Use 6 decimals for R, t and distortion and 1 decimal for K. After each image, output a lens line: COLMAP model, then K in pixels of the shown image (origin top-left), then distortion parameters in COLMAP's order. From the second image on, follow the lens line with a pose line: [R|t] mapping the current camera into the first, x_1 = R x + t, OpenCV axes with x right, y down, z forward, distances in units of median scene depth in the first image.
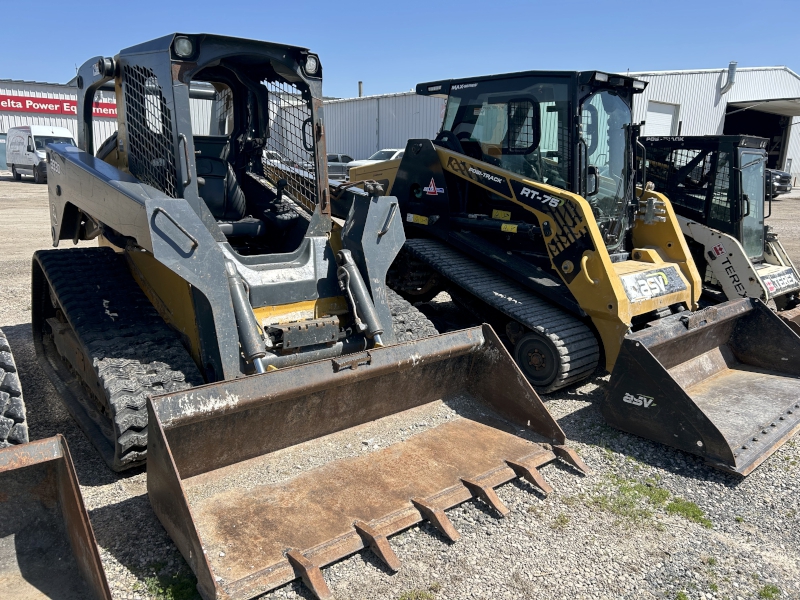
lens RADIAL K [[610.0, 0, 396.3], [0, 610.0, 304.9], [0, 0, 1]] dist [0.021892, -0.003007]
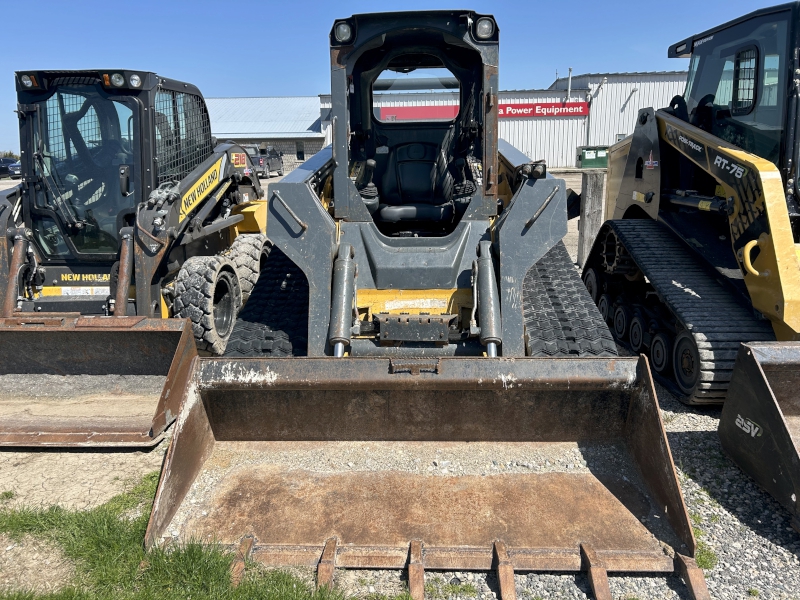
lens RADIAL K [[601.9, 0, 399.9], [0, 601.9, 311.1], [0, 0, 1]] dist [0.036611, -0.084511]
pose [[0.745836, 0.133171, -0.652683, 0.440502], [-0.120167, 0.990636, 0.064809, -0.036358], [0.655202, 0.030094, 0.754854, 0.315122]]
